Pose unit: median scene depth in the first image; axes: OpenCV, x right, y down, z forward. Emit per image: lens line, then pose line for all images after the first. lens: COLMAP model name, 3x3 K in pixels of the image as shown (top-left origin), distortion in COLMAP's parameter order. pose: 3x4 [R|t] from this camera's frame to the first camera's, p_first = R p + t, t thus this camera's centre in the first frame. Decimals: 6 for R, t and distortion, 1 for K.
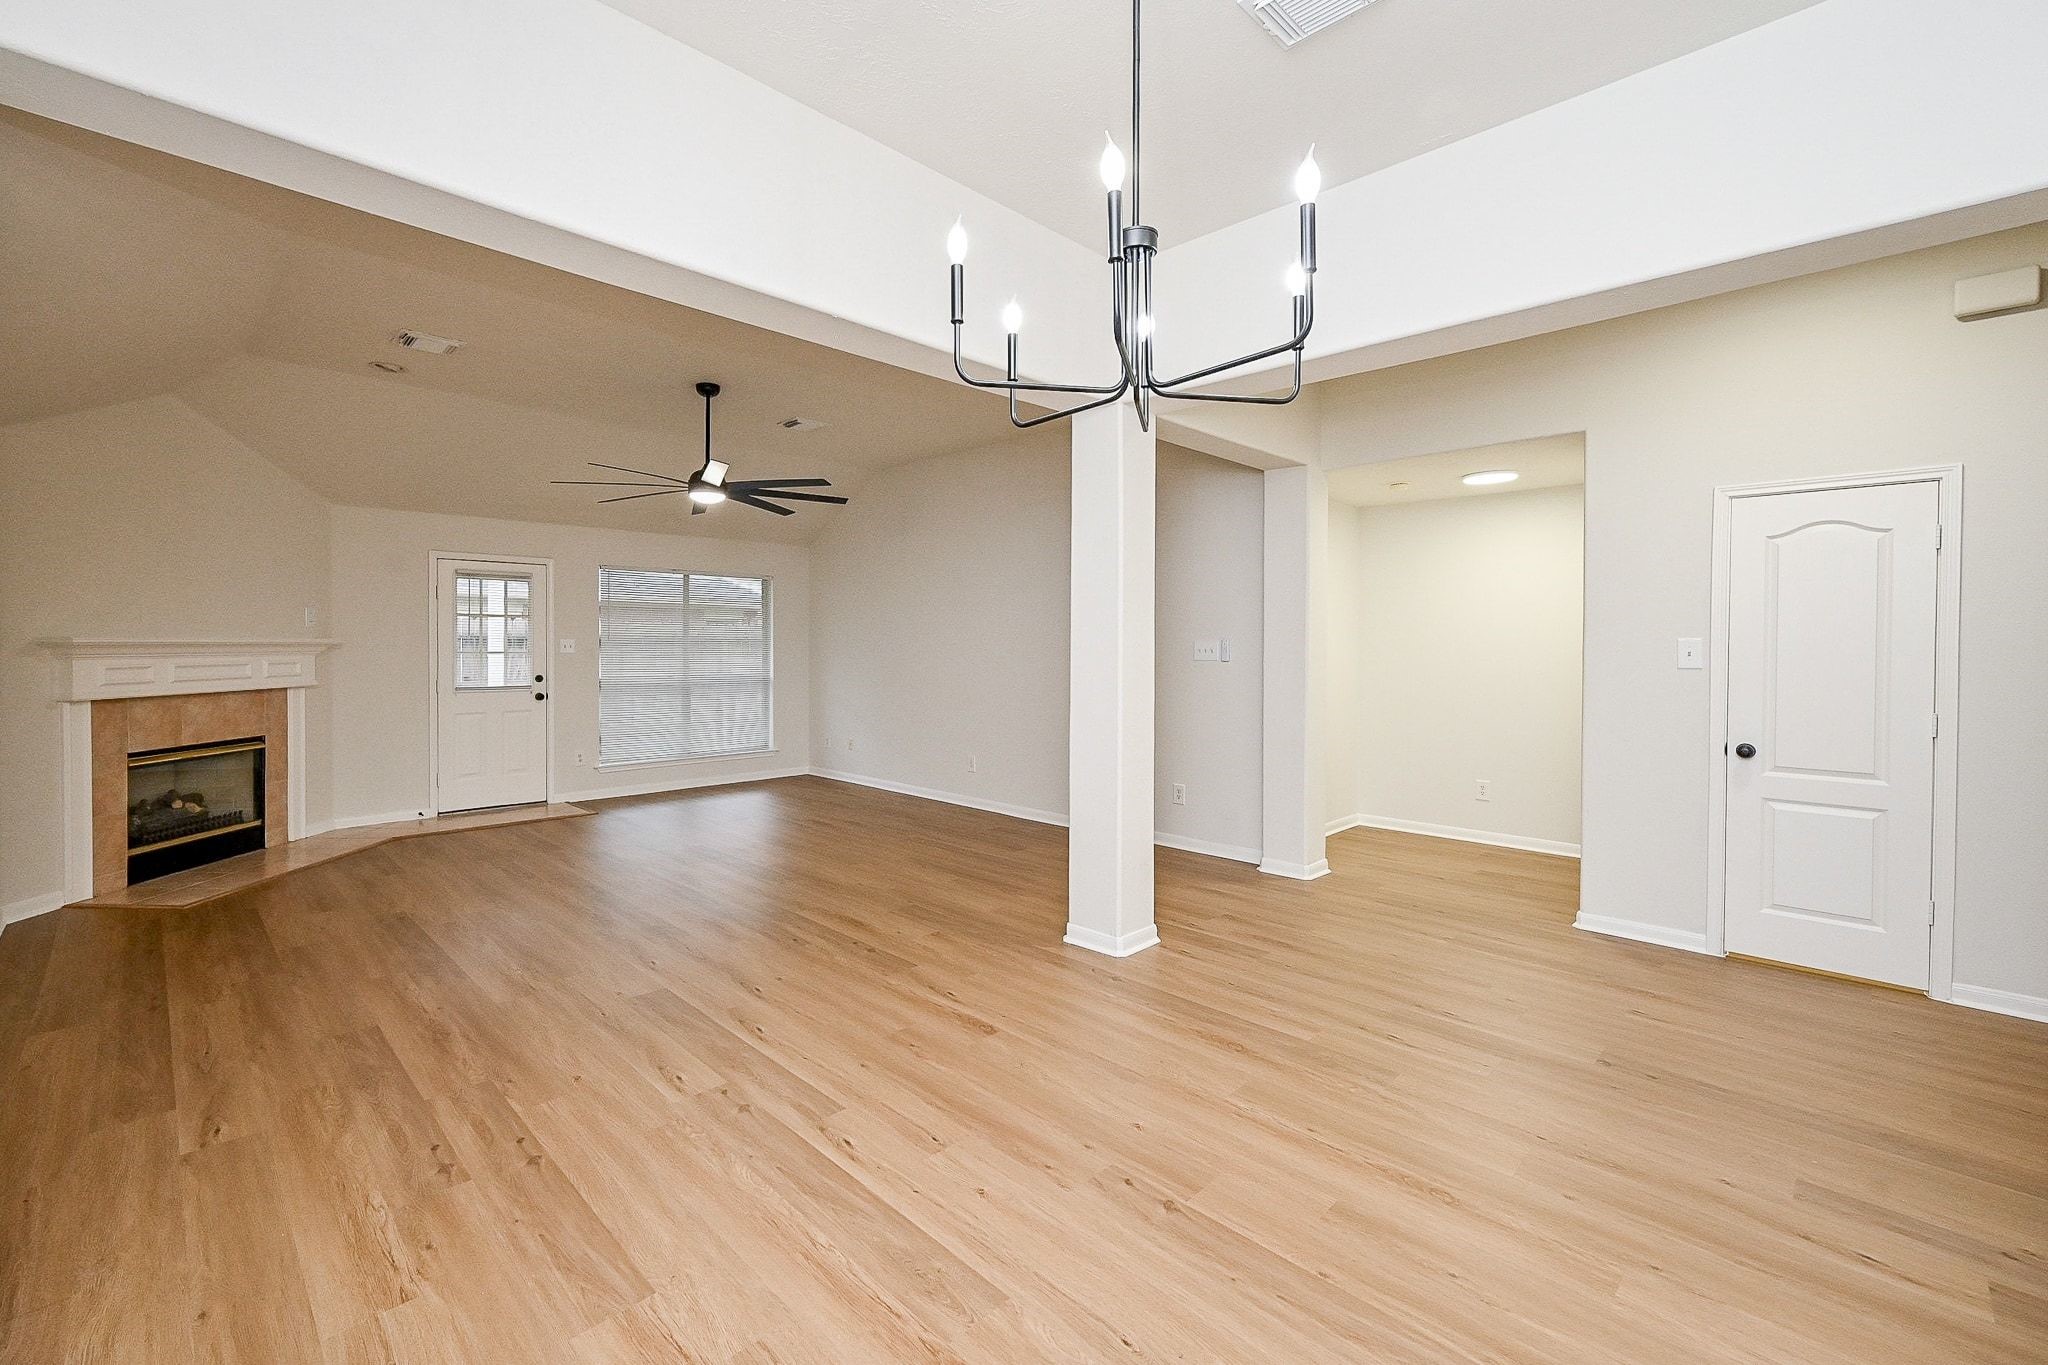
lens RADIAL K [[857.2, 0, 968.3], [0, 857.2, 640.7], [0, 0, 1]] dist [0.001206, -0.000286]
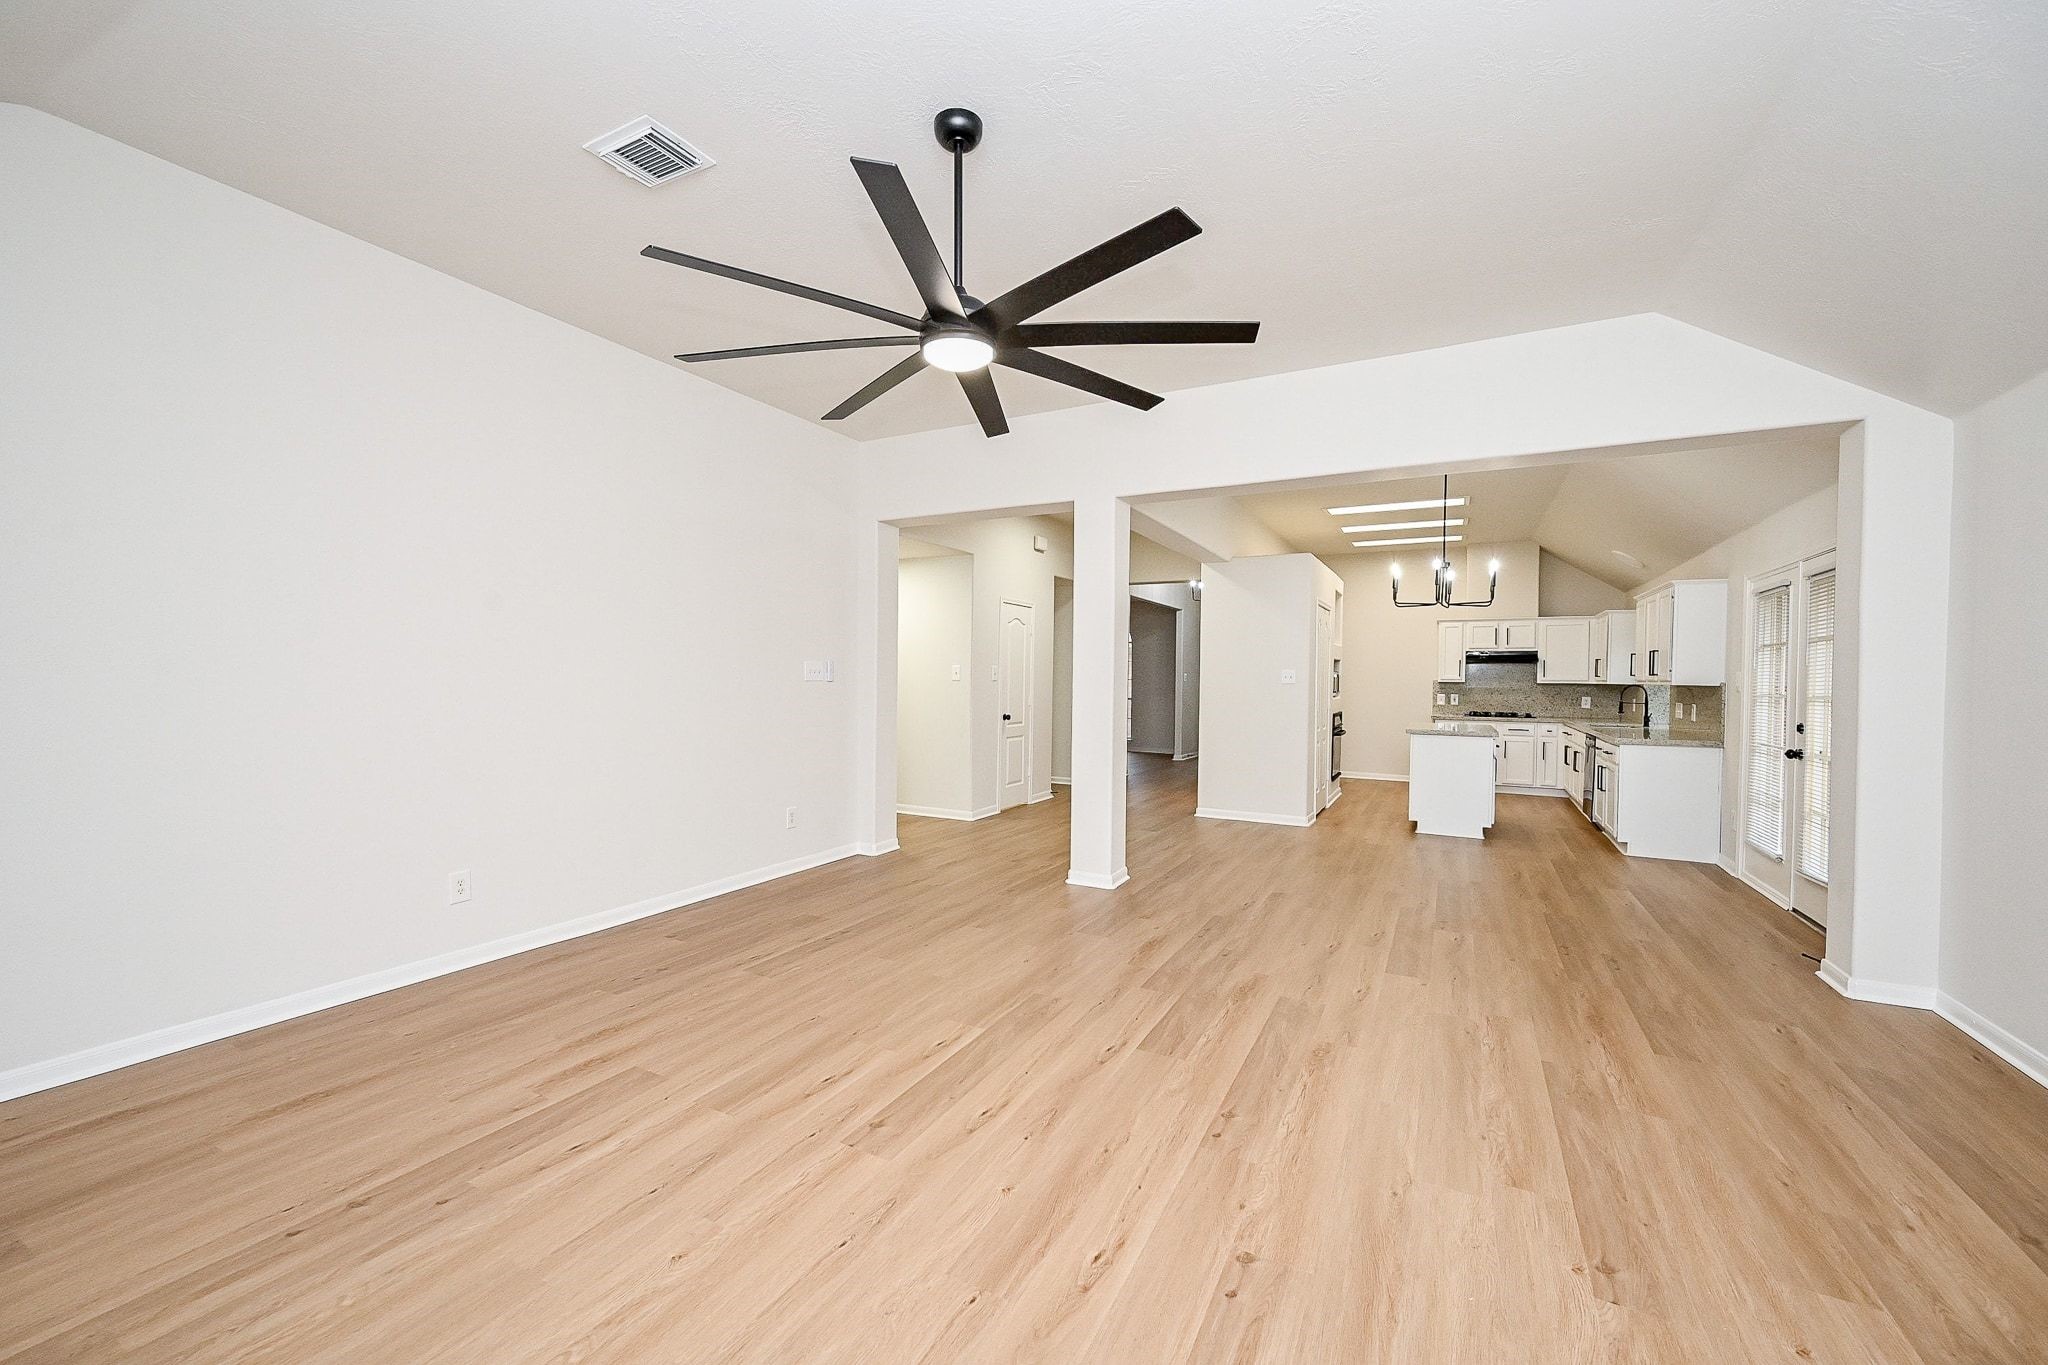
lens RADIAL K [[787.1, 0, 1016.3], [0, 787.1, 687.7], [0, 0, 1]] dist [0.000024, -0.000324]
pose [[-0.290310, -0.020200, 0.956719, -0.749358], [-0.016486, 0.999734, 0.016106, 0.012627], [-0.956791, -0.011096, -0.290566, 1.108504]]
